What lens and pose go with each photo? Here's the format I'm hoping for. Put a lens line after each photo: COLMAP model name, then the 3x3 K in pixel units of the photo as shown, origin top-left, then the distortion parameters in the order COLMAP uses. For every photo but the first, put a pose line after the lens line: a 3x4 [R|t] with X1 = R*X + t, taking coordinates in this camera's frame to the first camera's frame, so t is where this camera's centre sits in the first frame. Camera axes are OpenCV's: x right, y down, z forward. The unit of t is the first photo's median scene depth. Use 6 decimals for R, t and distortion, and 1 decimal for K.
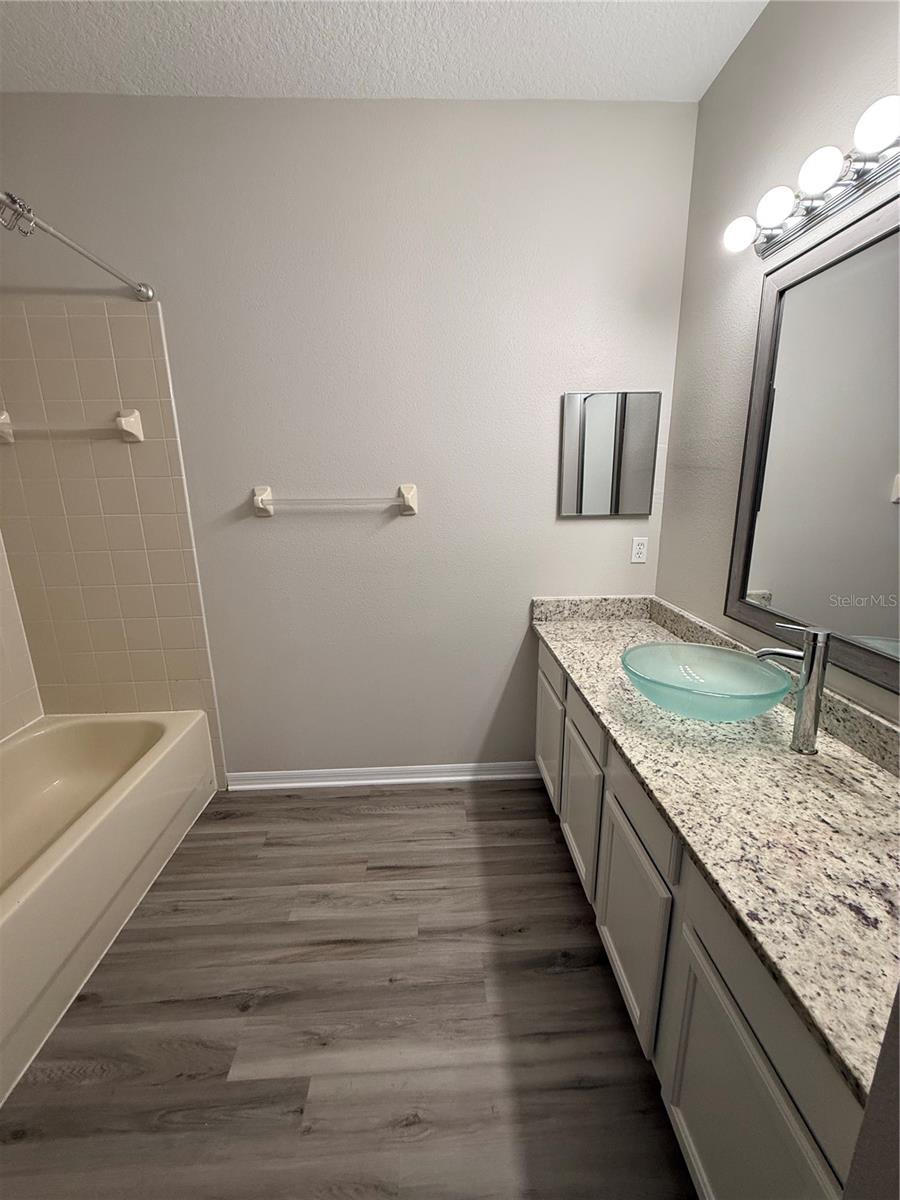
lens RADIAL K [[488.2, 0, 454.1], [0, 488.2, 595.2], [0, 0, 1]] dist [0.000325, 0.000199]
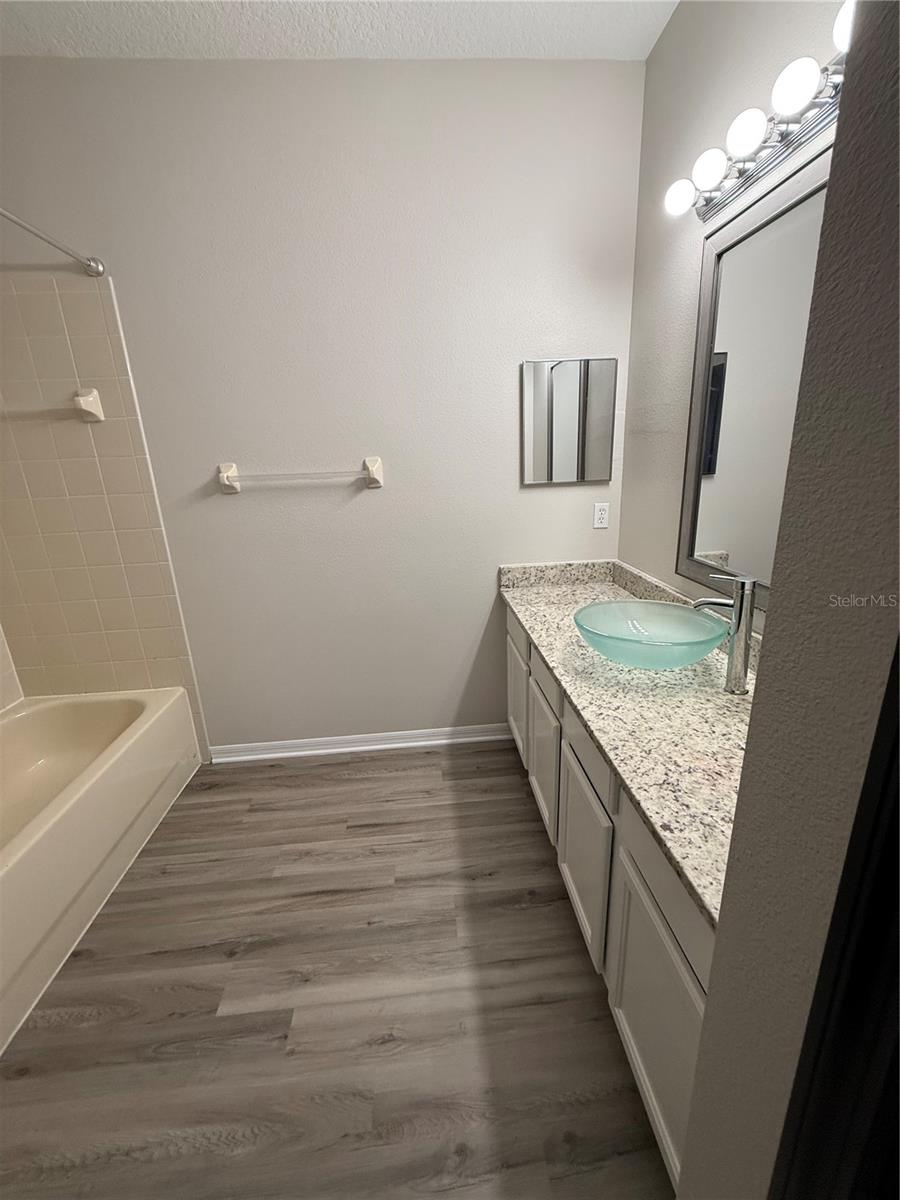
lens RADIAL K [[488.2, 0, 453.9], [0, 488.2, 596.0], [0, 0, 1]] dist [0.000325, 0.000199]
pose [[0.999094, -0.035165, 0.023964, 0.048113], [0.034020, 0.998334, 0.046614, 0.023177], [-0.025564, -0.045756, 0.998625, -0.036299]]
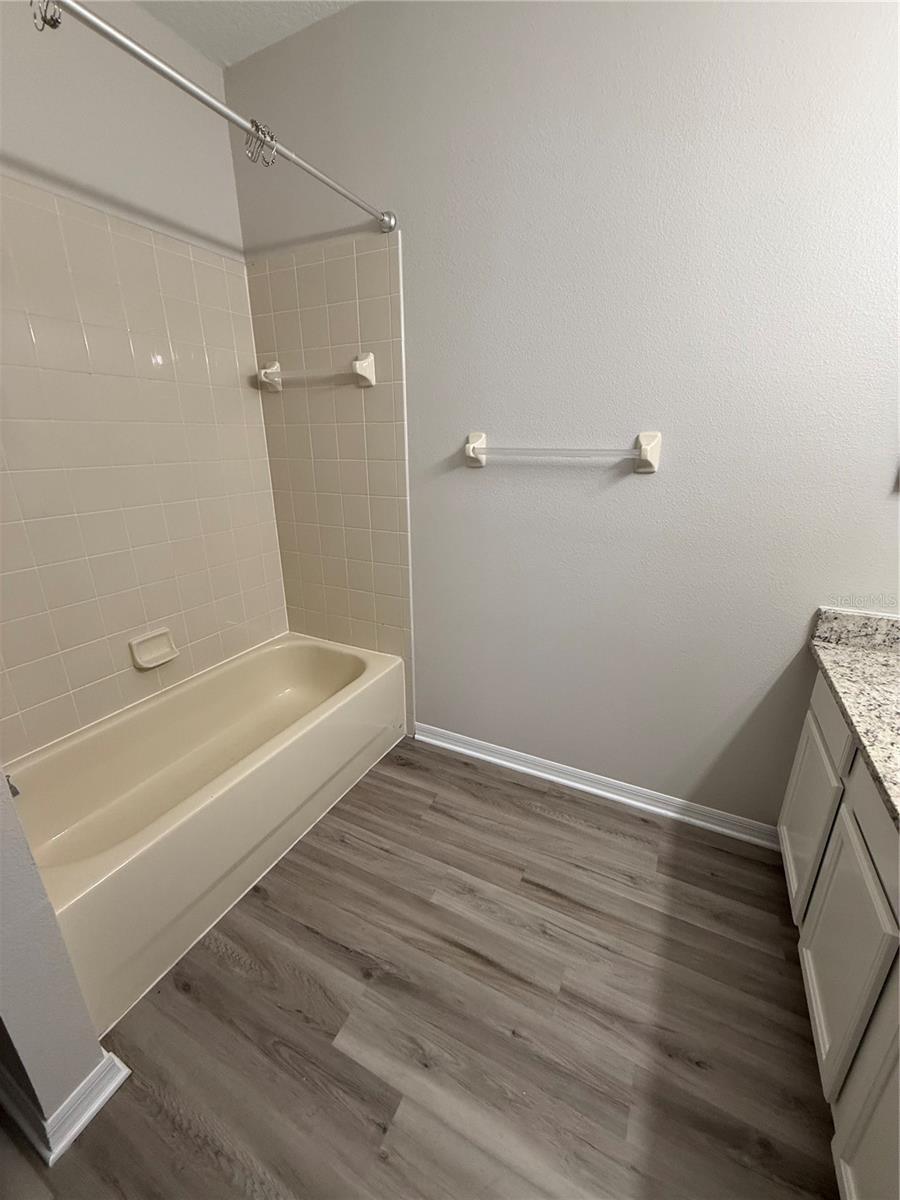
lens RADIAL K [[488.2, 0, 444.7], [0, 488.2, 597.1], [0, 0, 1]] dist [0.000325, 0.000199]
pose [[0.867863, 0.165738, -0.468343, 0.031315], [-0.124254, 0.985163, 0.118382, -0.028877], [0.481014, -0.044546, 0.875580, 0.203249]]
